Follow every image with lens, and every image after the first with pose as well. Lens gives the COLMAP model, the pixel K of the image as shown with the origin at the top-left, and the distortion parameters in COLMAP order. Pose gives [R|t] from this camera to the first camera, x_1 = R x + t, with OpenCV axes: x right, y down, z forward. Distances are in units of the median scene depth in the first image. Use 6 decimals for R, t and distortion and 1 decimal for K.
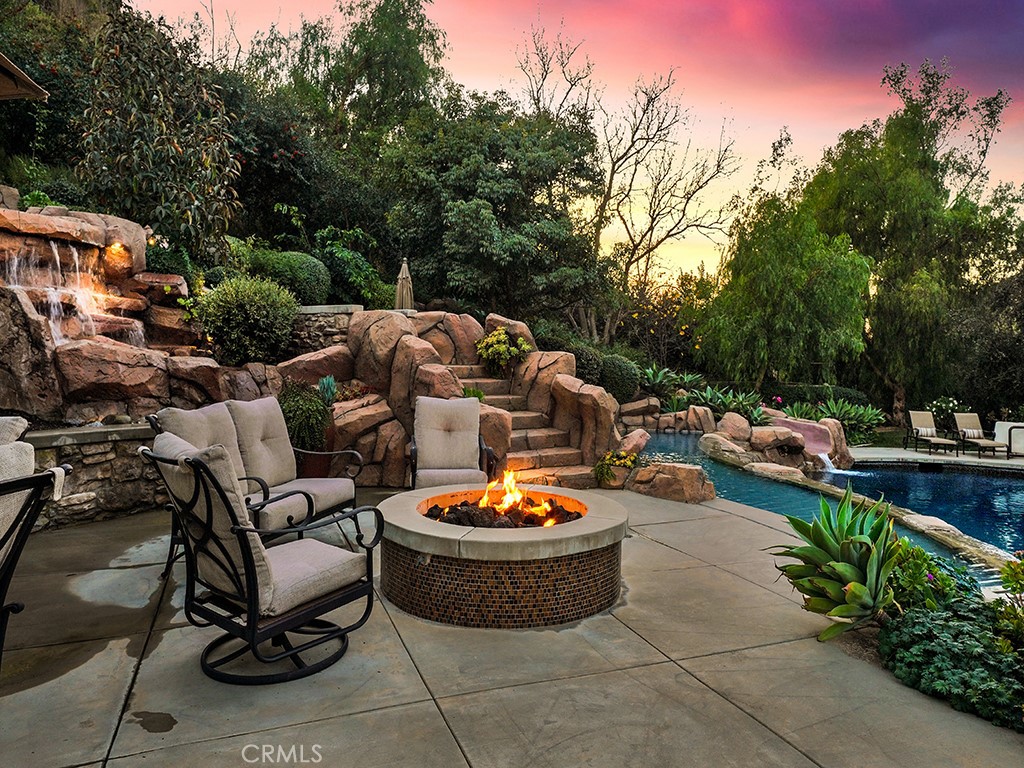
lens RADIAL K [[684.9, 0, 513.9], [0, 684.9, 375.4], [0, 0, 1]] dist [0.003824, 0.003102]
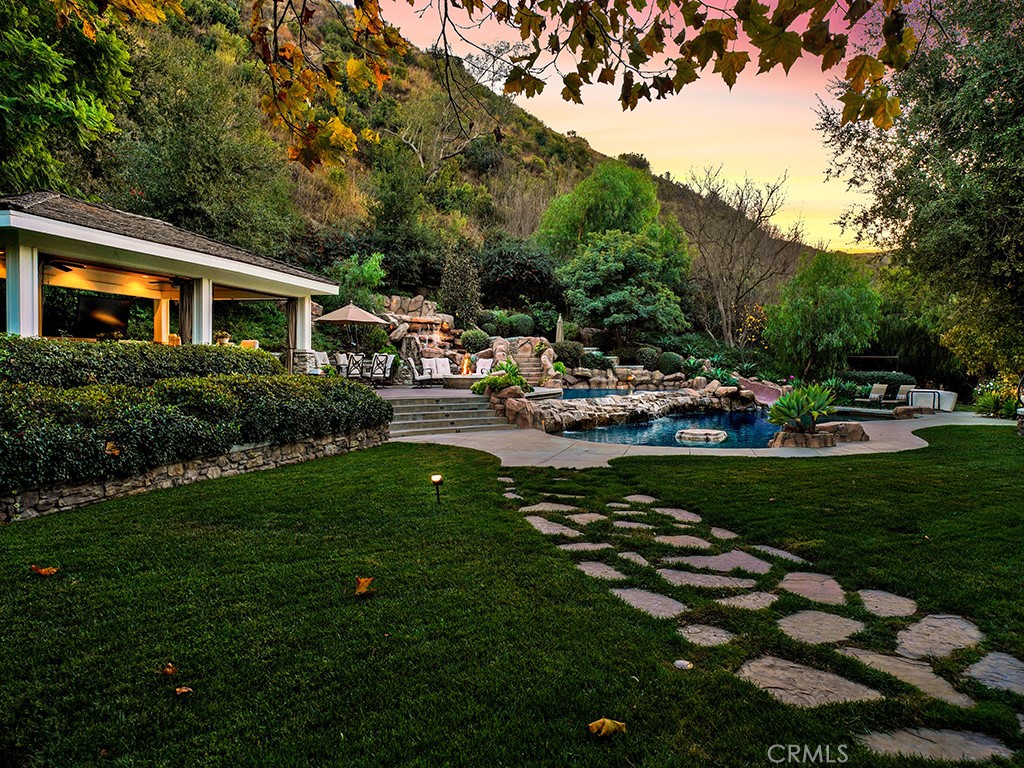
lens RADIAL K [[634.4, 0, 512.0], [0, 634.4, 384.0], [0, 0, 1]] dist [0.029932, 0.000118]
pose [[0.801620, 0.007891, -0.597782, 0.952318], [-0.011381, 0.999933, -0.002062, 0.077338], [0.597726, 0.008456, 0.801656, -0.819735]]
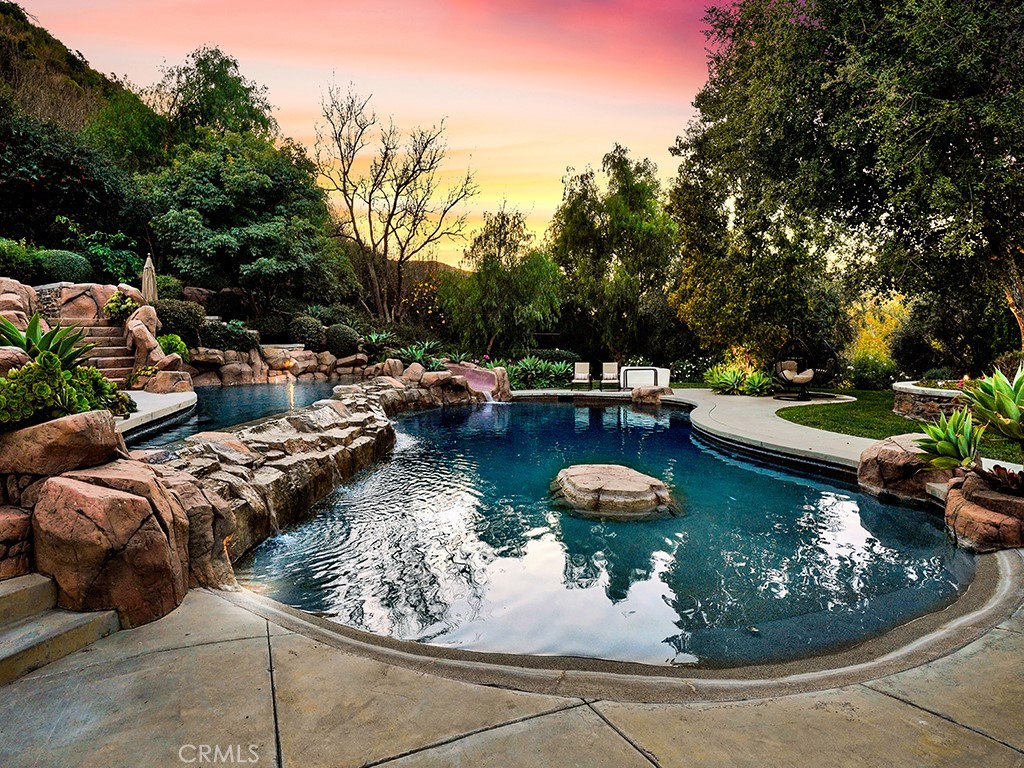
lens RADIAL K [[548.6, 0, 510.1], [0, 548.6, 369.3], [0, 0, 1]] dist [-0.020465, 0.001199]
pose [[0.996691, -0.026461, 0.076852, 0.428876], [0.025832, 0.999624, 0.009170, 0.063157], [-0.077066, -0.007154, 0.997000, -0.131020]]
